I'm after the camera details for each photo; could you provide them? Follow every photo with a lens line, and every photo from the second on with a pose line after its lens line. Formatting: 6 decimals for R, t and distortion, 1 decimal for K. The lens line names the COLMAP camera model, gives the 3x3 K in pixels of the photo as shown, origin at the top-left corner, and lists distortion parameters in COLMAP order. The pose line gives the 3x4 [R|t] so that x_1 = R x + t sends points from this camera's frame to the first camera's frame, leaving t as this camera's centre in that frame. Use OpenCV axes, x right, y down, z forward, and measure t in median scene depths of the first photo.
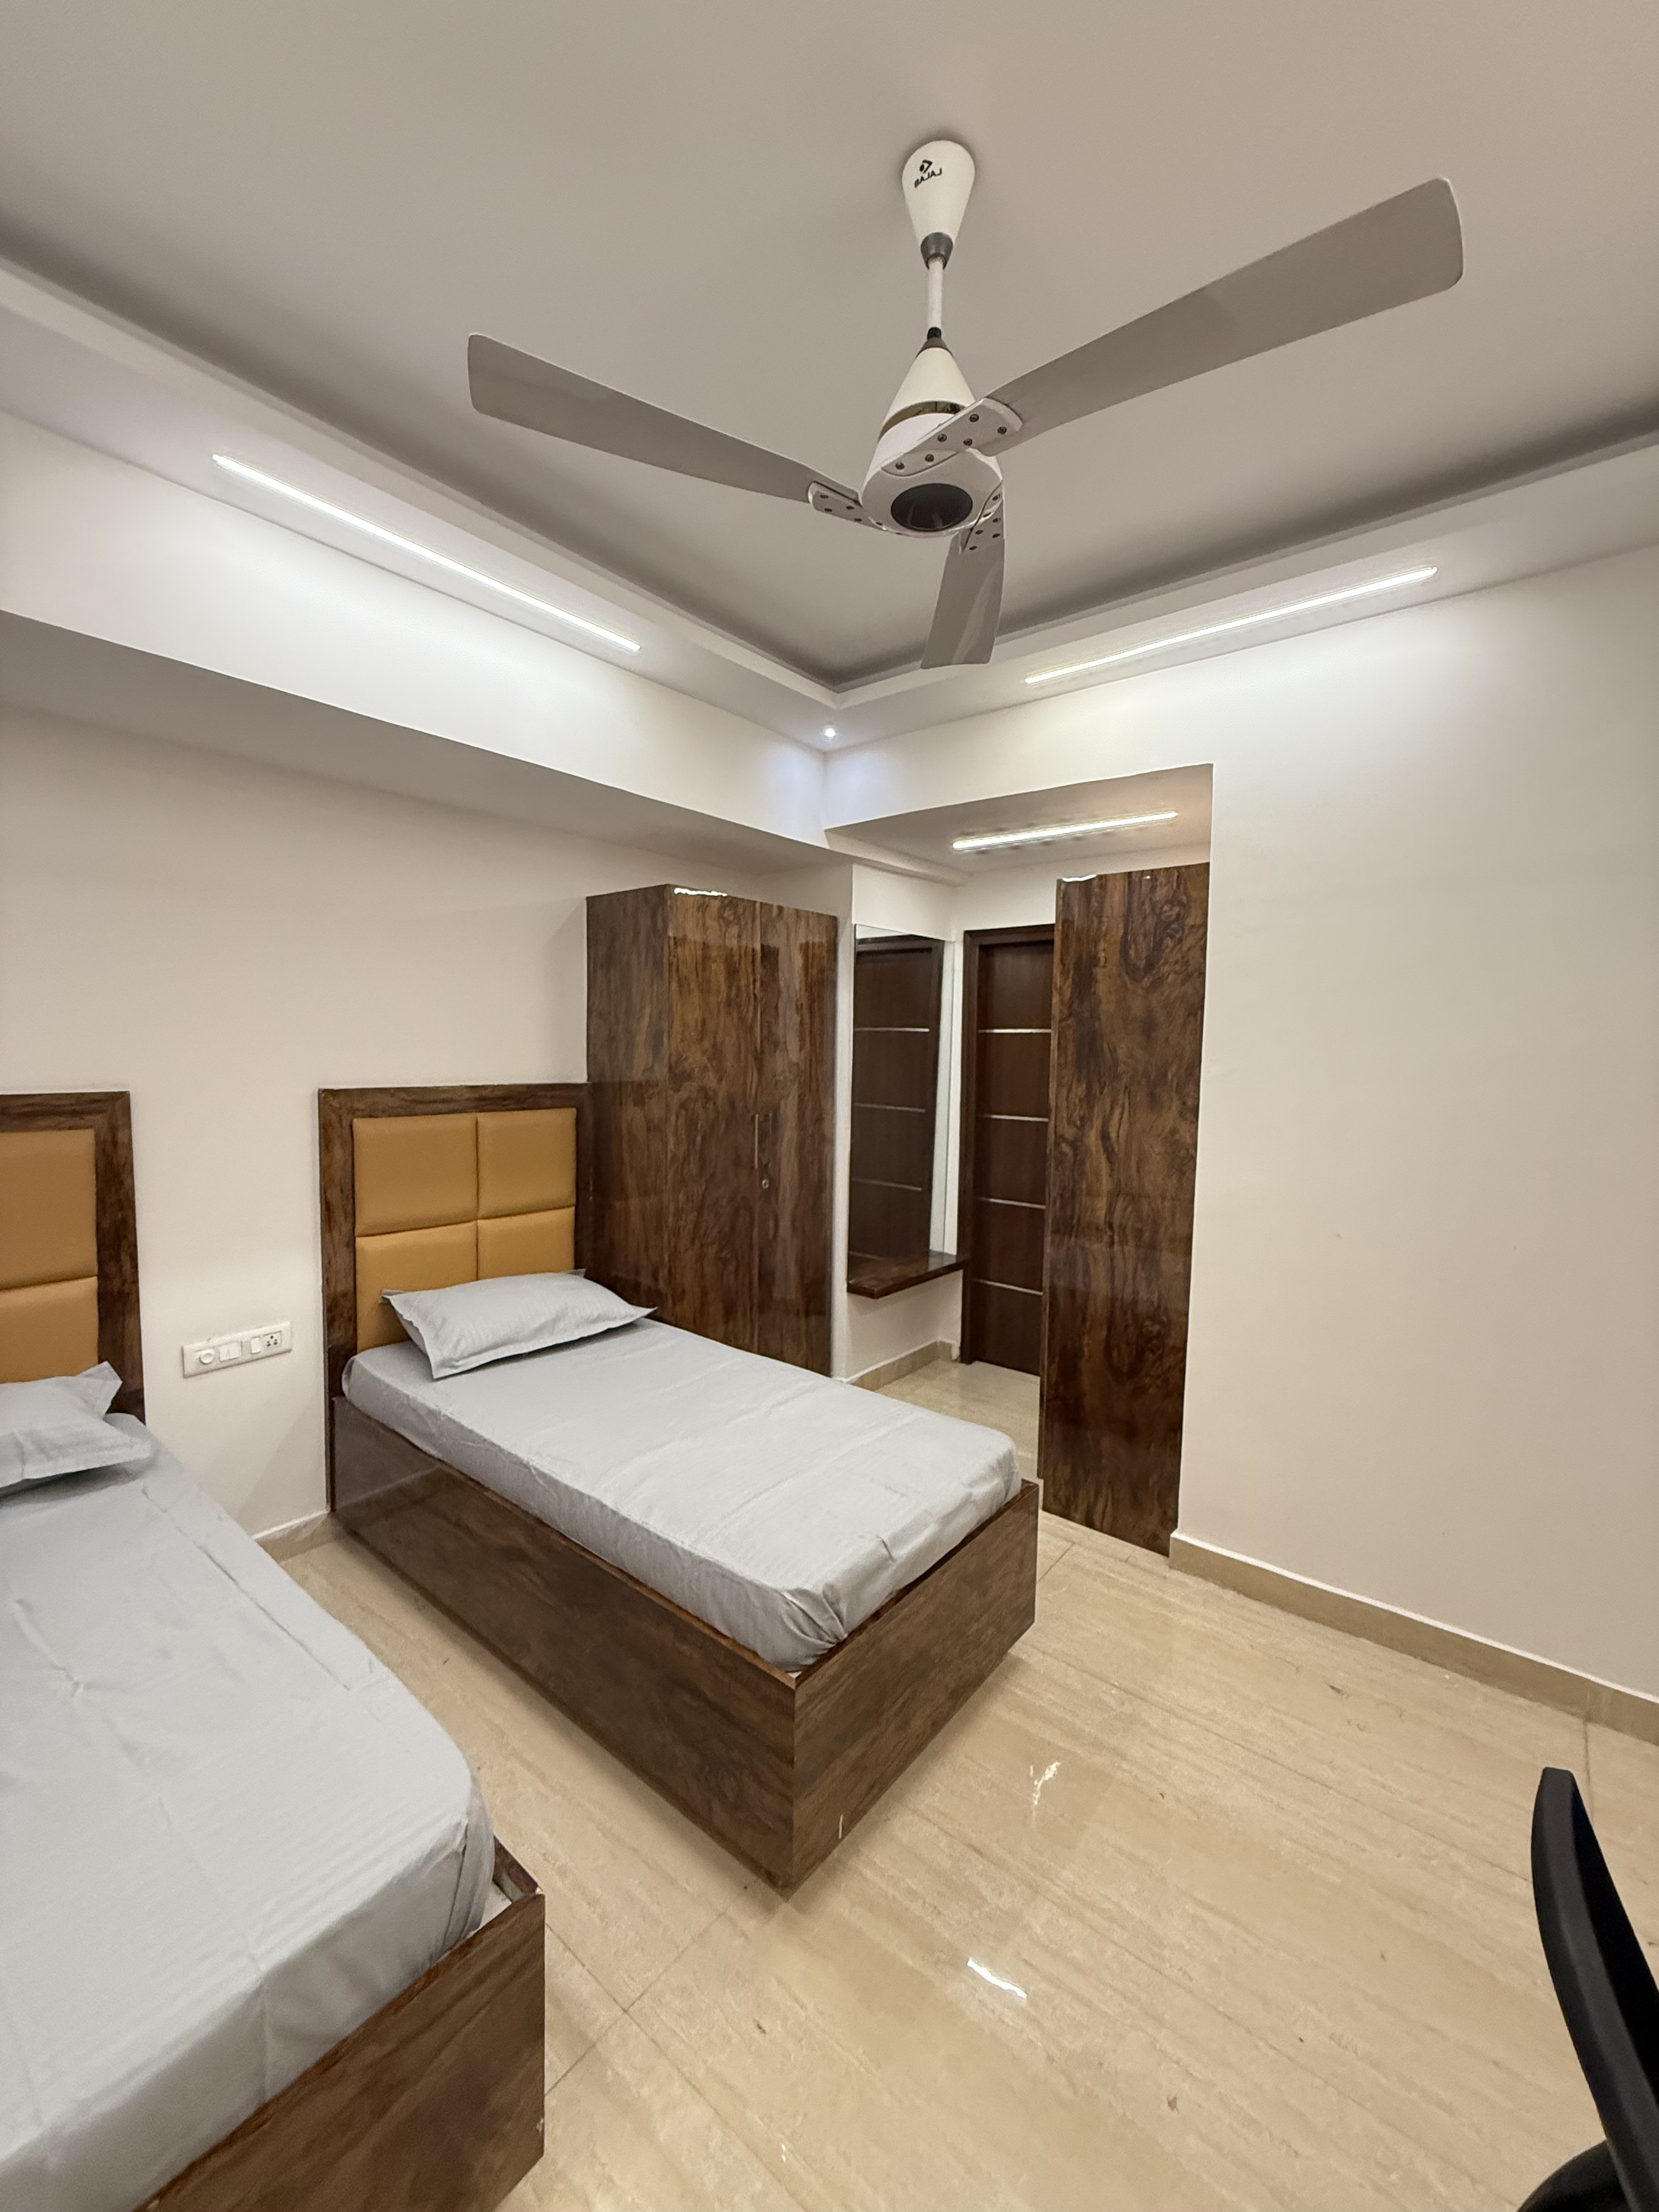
lens RADIAL K [[878.6, 0, 826.5], [0, 878.6, 1108.5], [0, 0, 1]] dist [-0.003386, -0.000885]
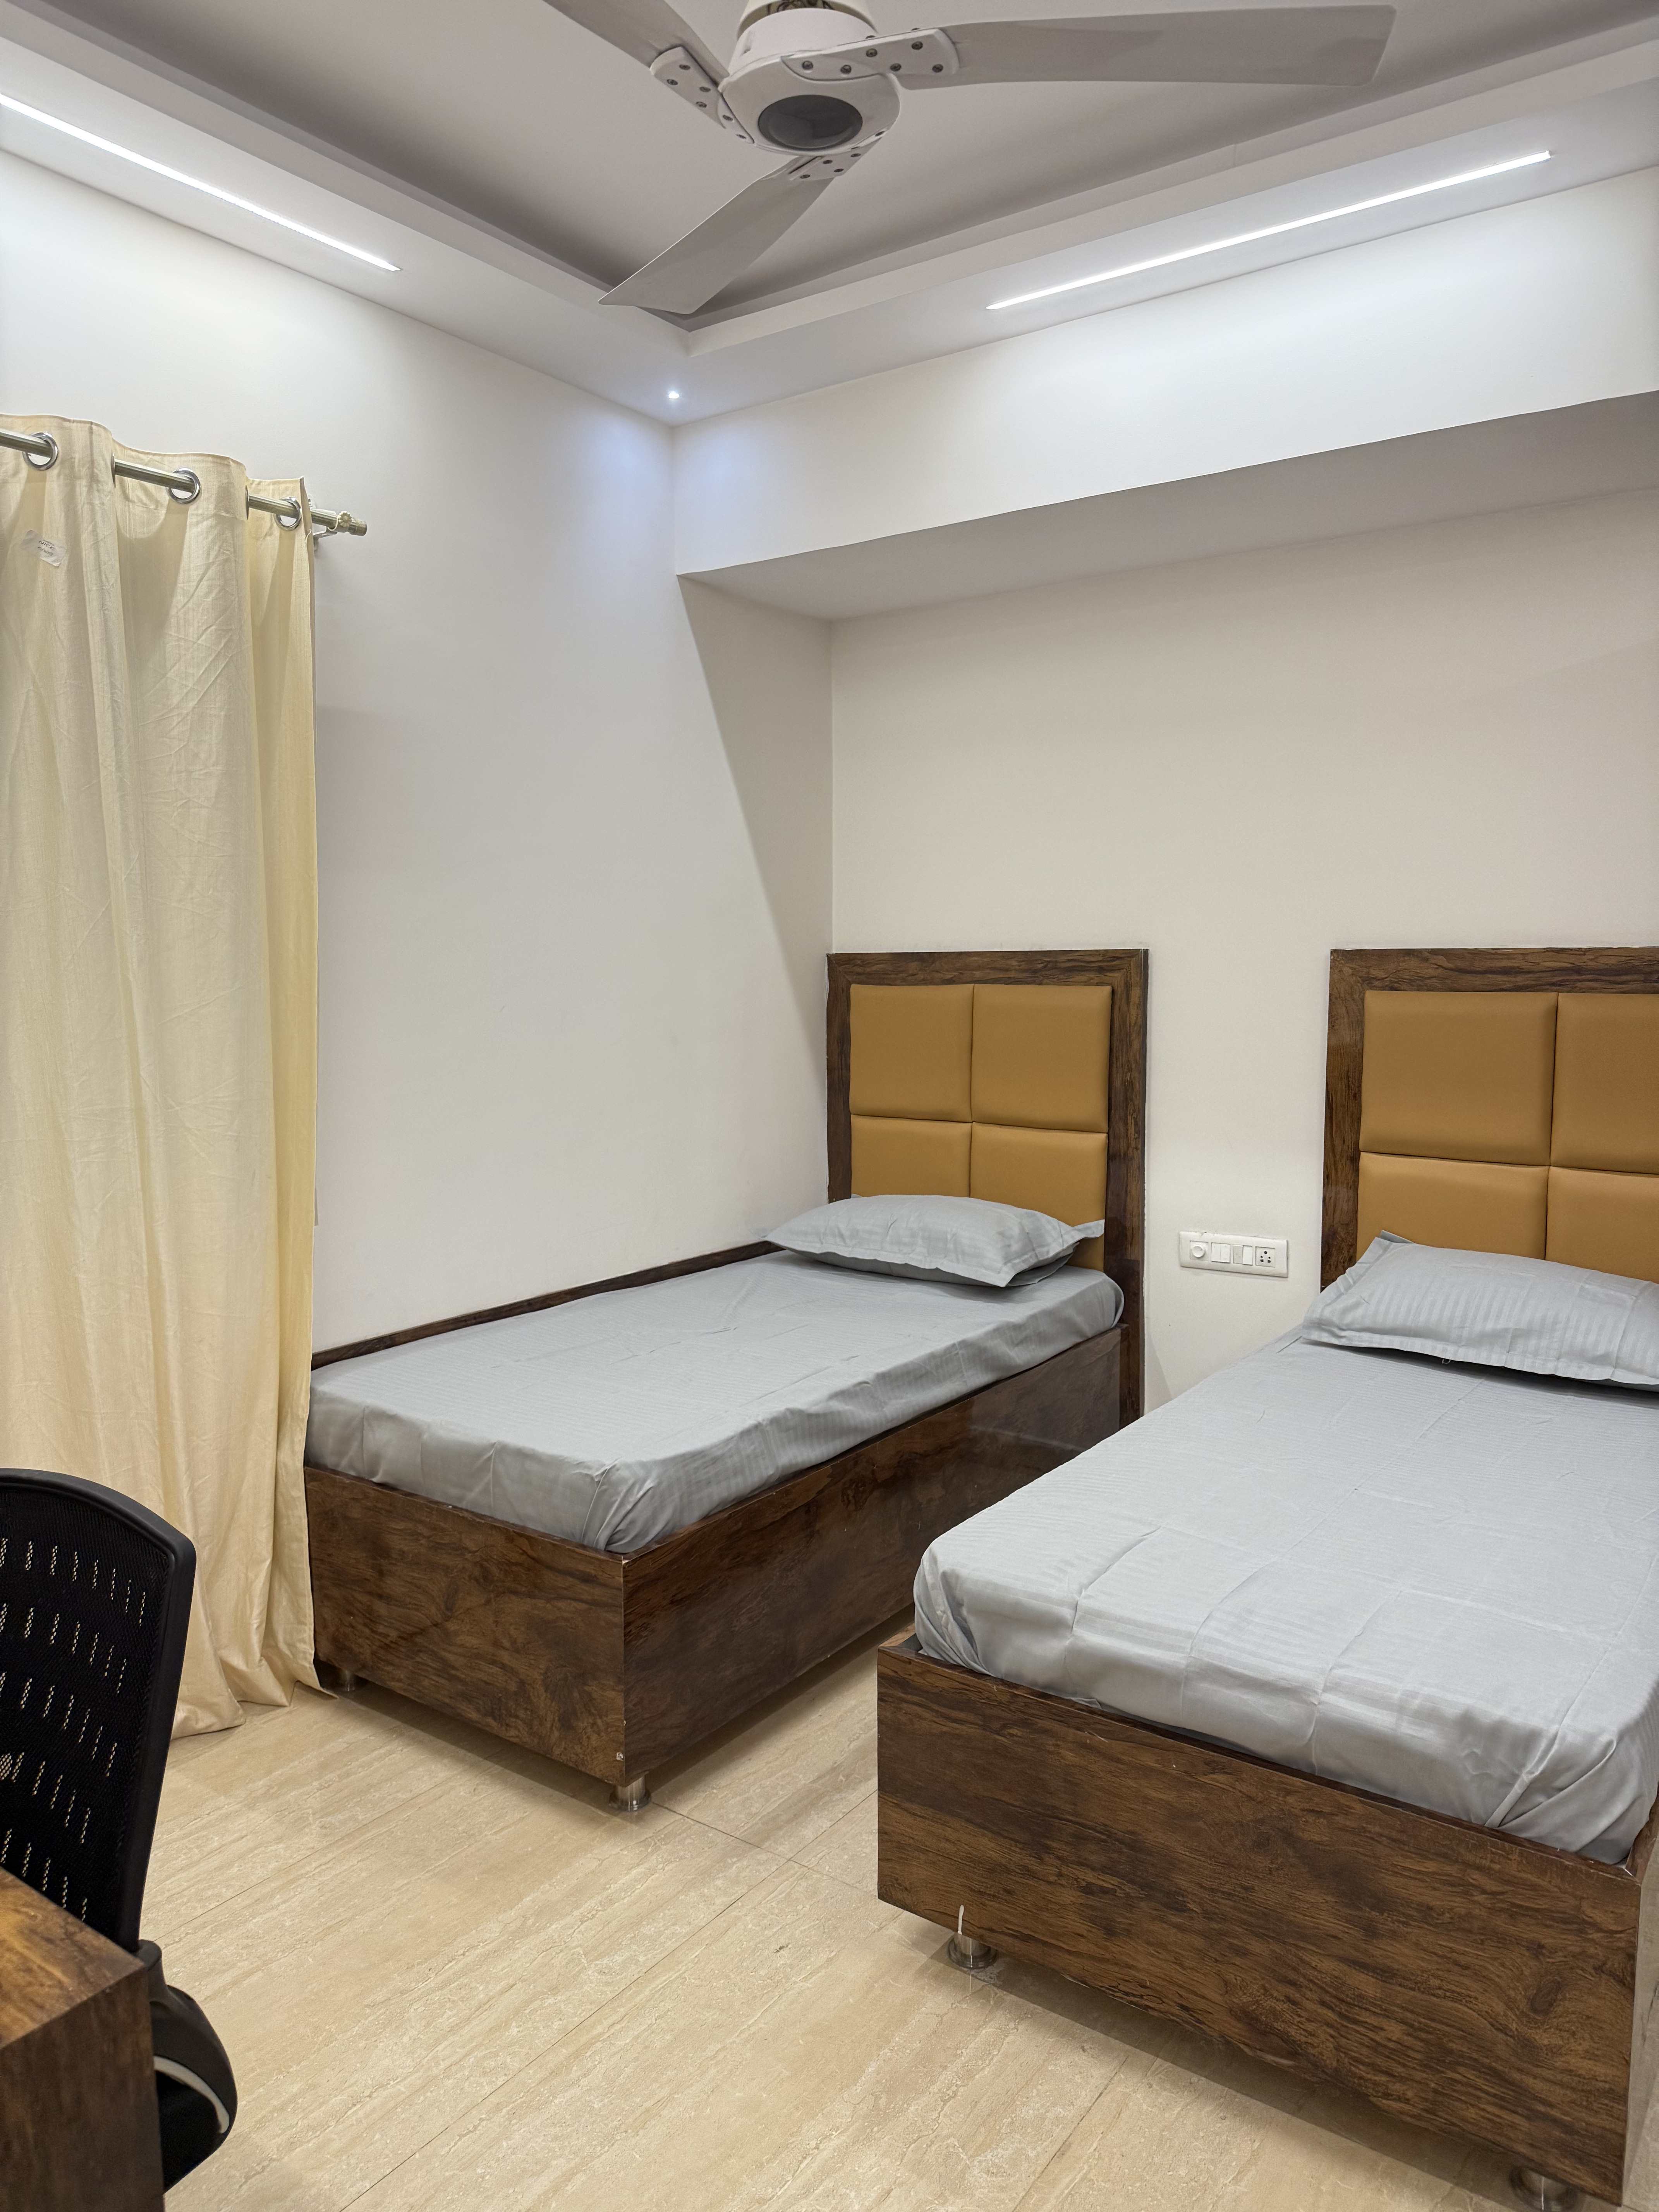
lens RADIAL K [[1560.0, 0, 812.4], [0, 1560.0, 1101.0], [0, 0, 1]] dist [0.039342, -0.051819]
pose [[0.053619, 0.082388, -0.995157, 0.751334], [-0.058938, 0.995114, 0.079209, 0.026647], [0.996821, 0.054405, 0.058213, 0.456763]]
